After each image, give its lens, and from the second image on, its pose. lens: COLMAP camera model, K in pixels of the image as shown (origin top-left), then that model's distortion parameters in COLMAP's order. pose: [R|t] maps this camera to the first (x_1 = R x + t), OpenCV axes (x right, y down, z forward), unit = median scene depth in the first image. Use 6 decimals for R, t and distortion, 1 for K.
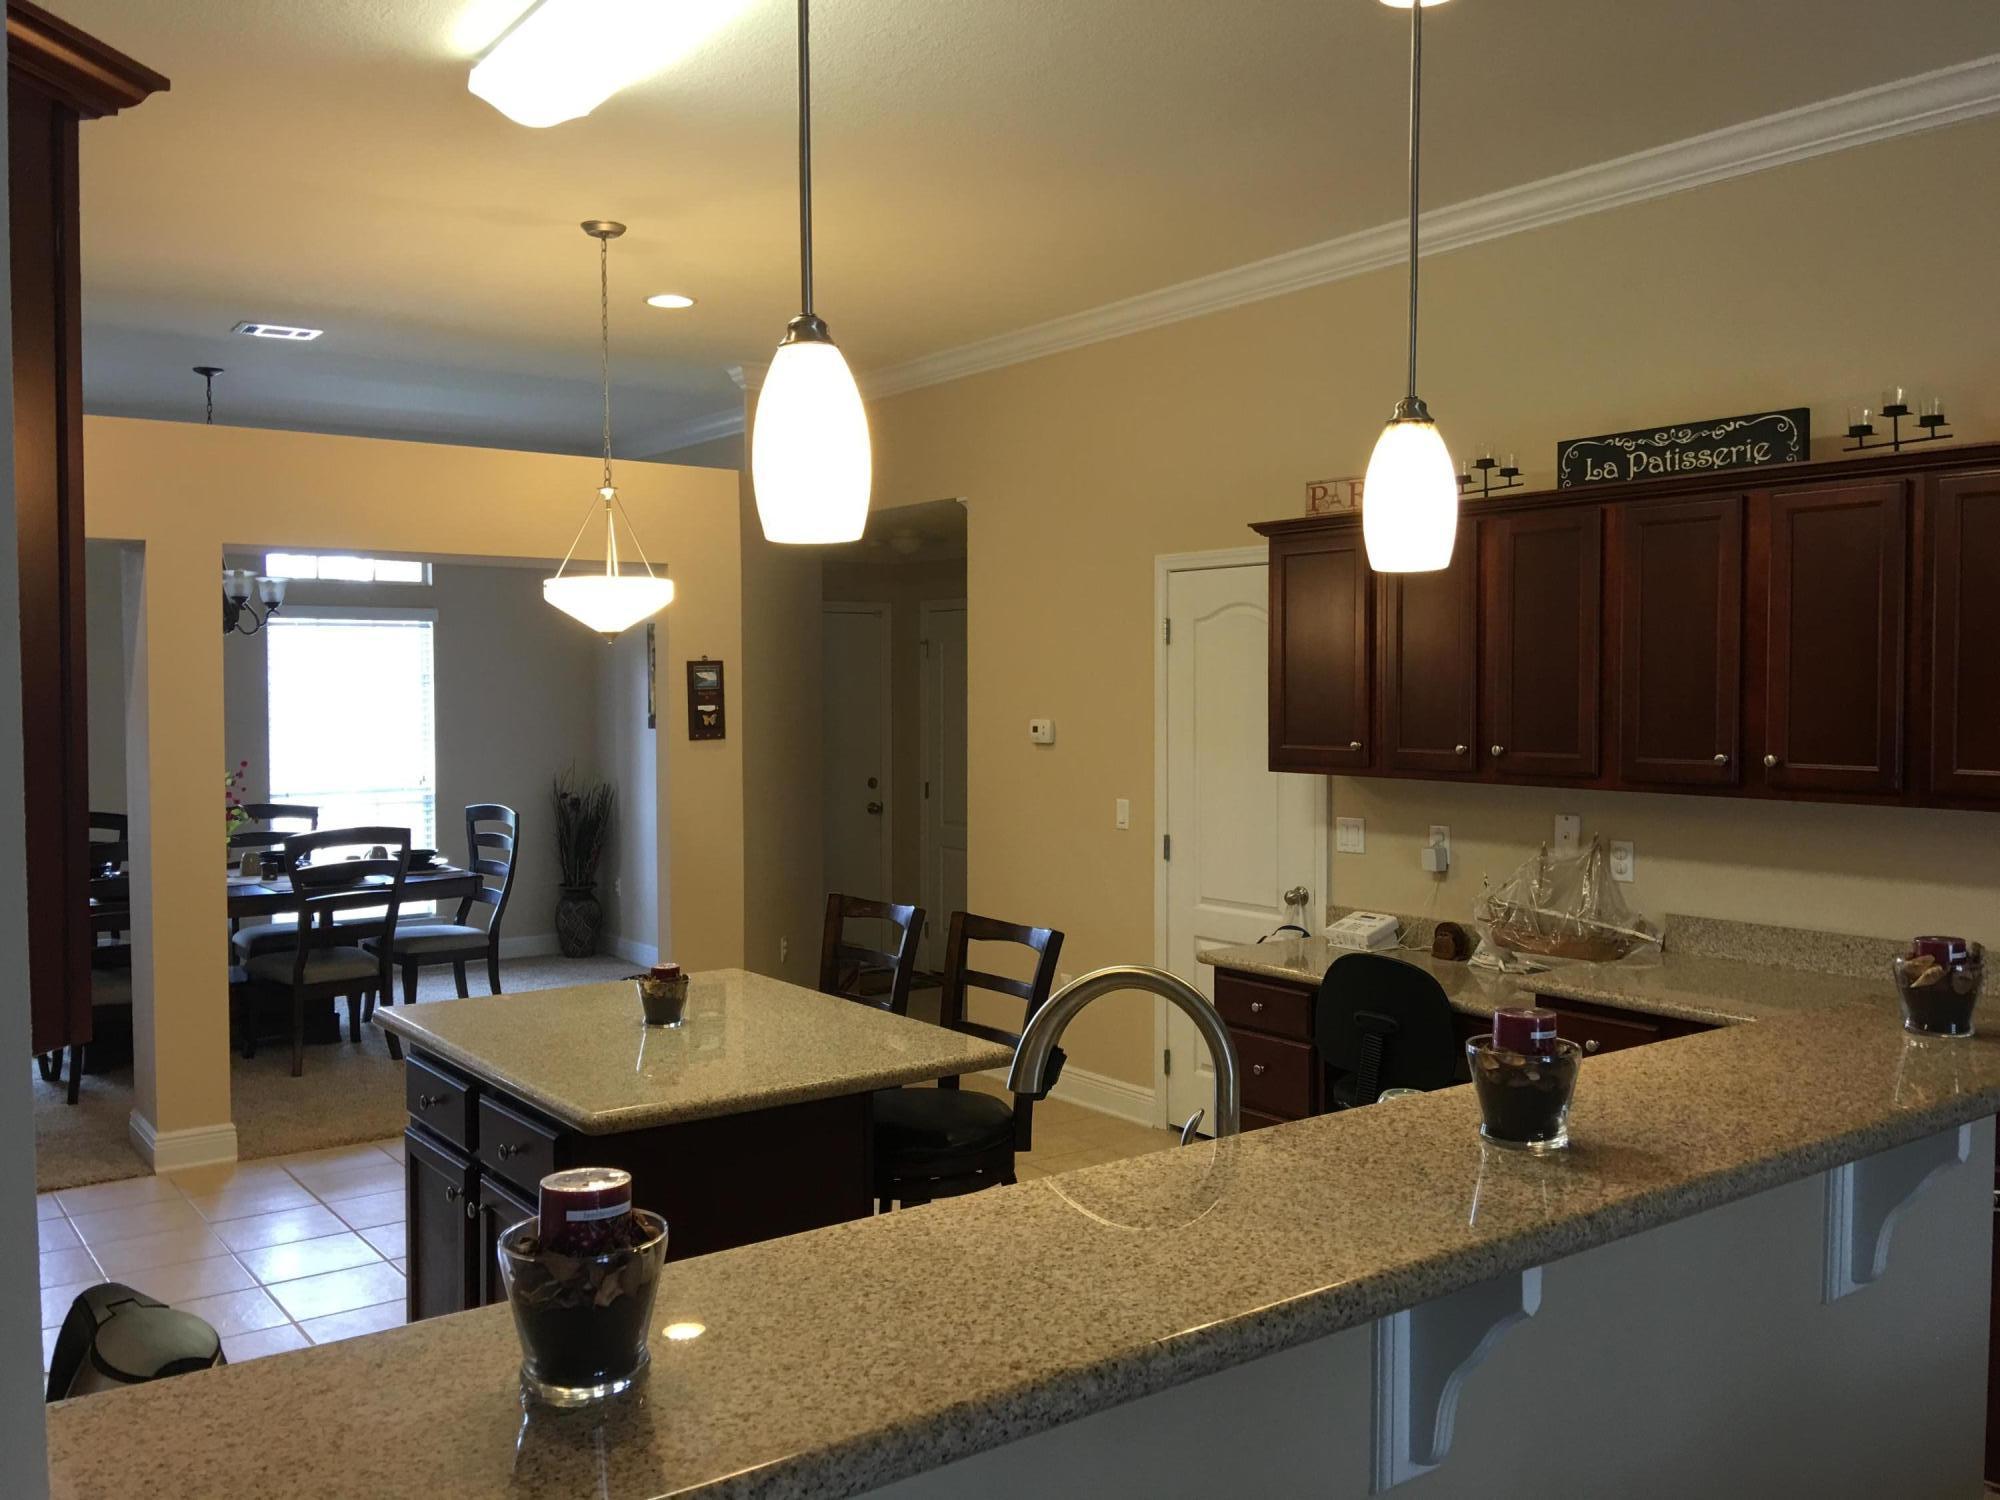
lens RADIAL K [[1685.3, 0, 989.7], [0, 1685.3, 747.7], [0, 0, 1]] dist [0.076274, -0.128036]
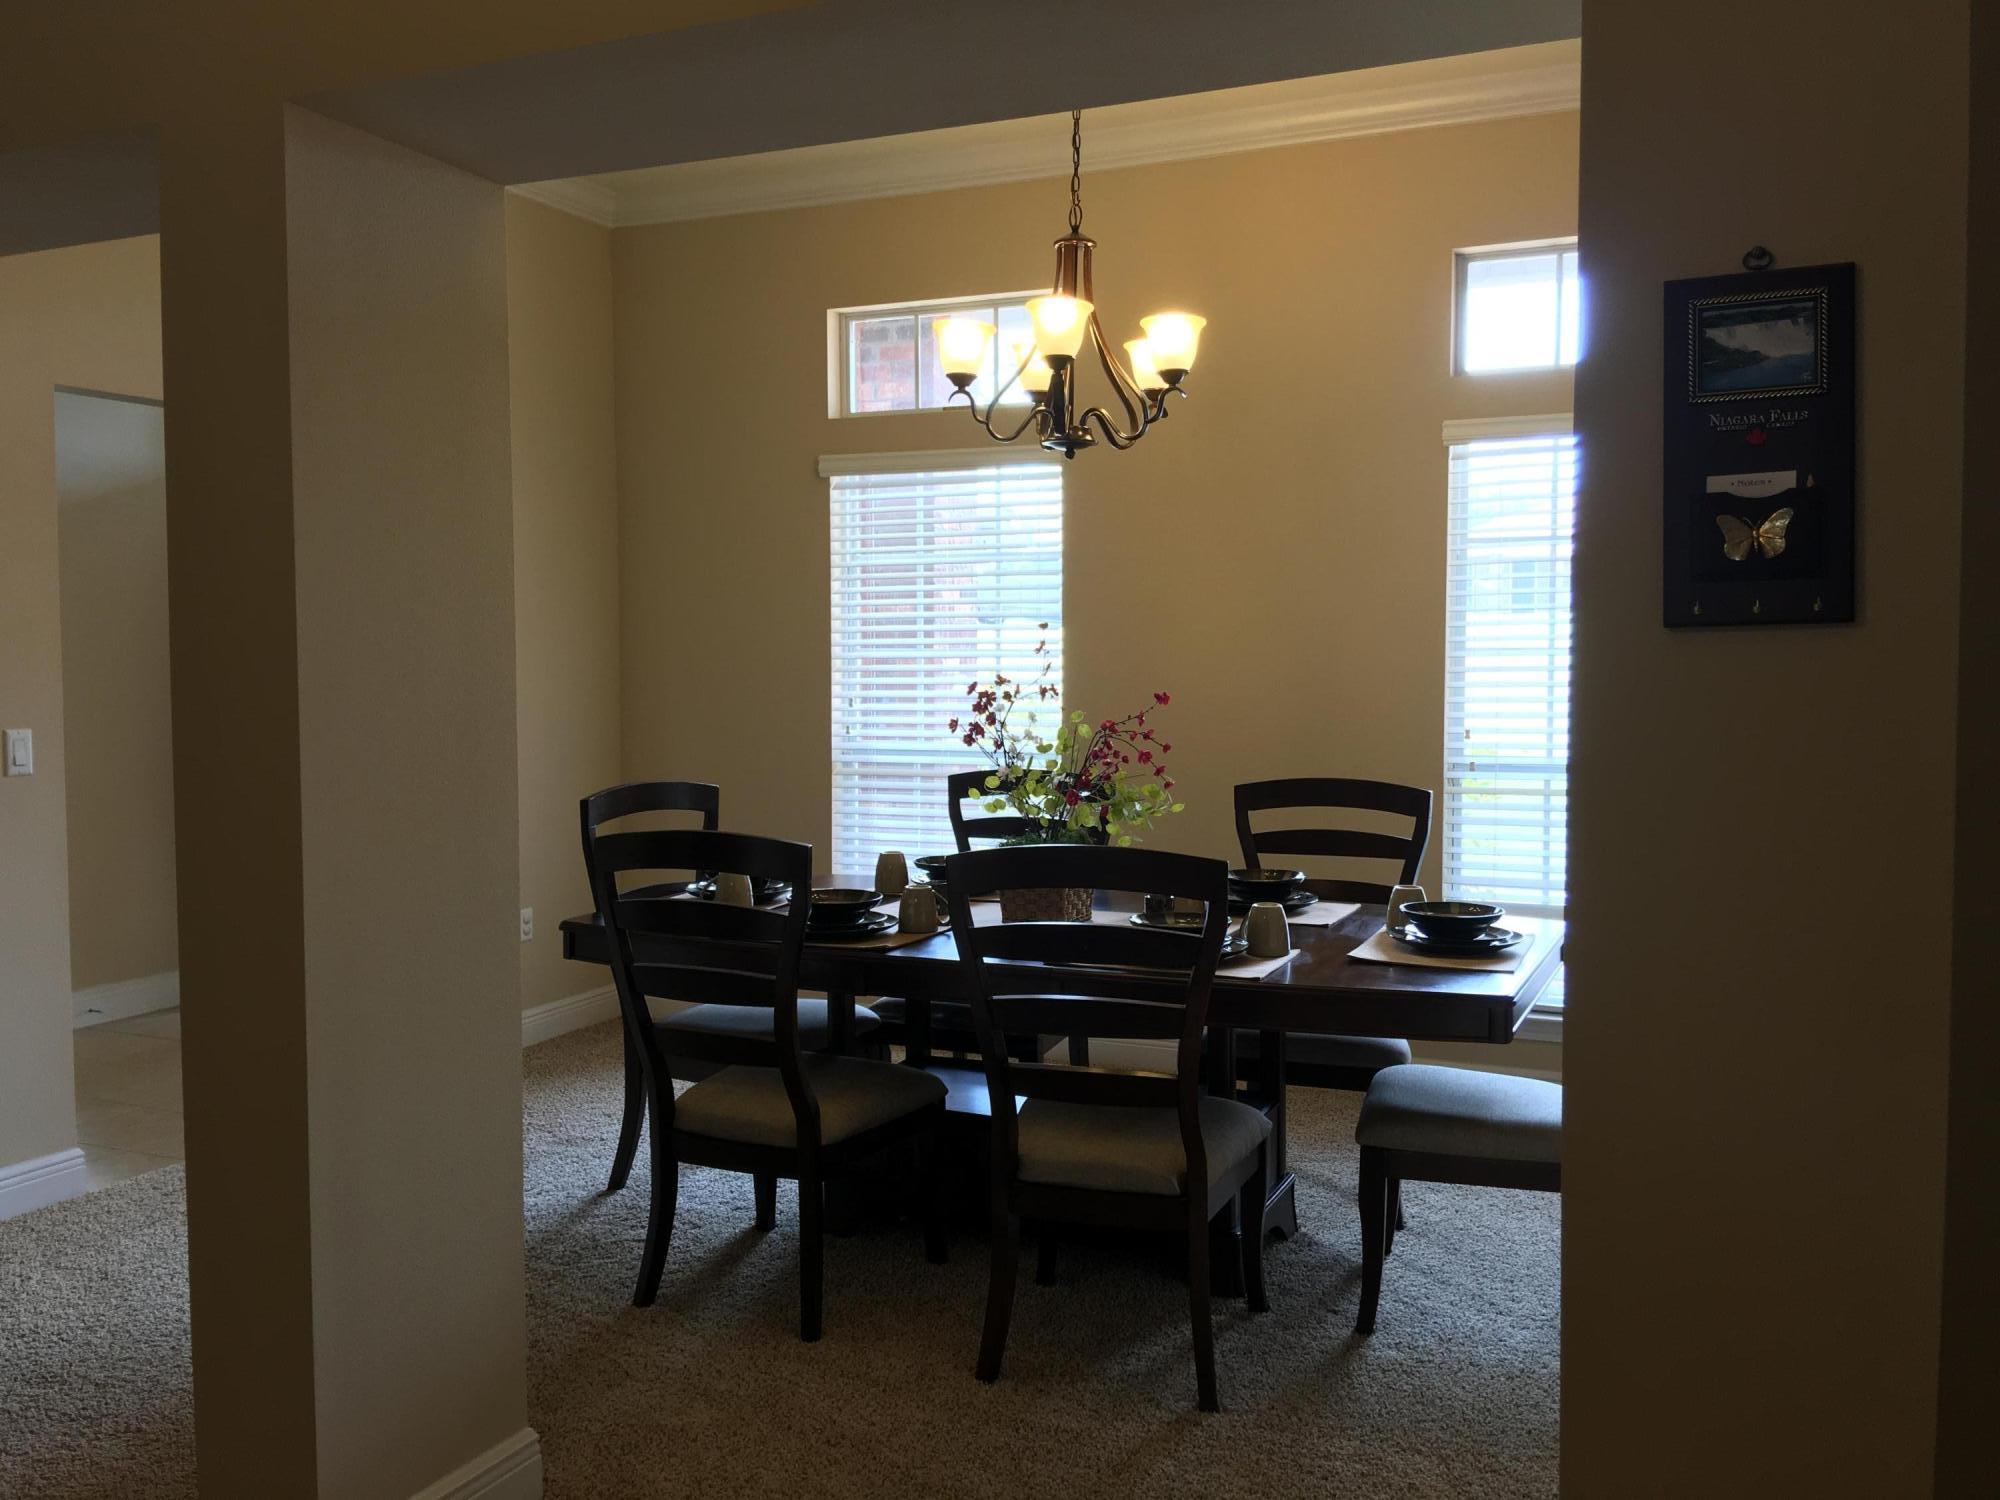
lens RADIAL K [[1685.3, 0, 1010.1], [0, 1685.3, 743.1], [0, 0, 1]] dist [0.076274, -0.128036]
pose [[0.501322, 0.050294, -0.863798, -0.020339], [-0.030593, 0.998715, 0.040394, 0.004811], [0.864720, 0.006176, 0.502217, 0.804087]]
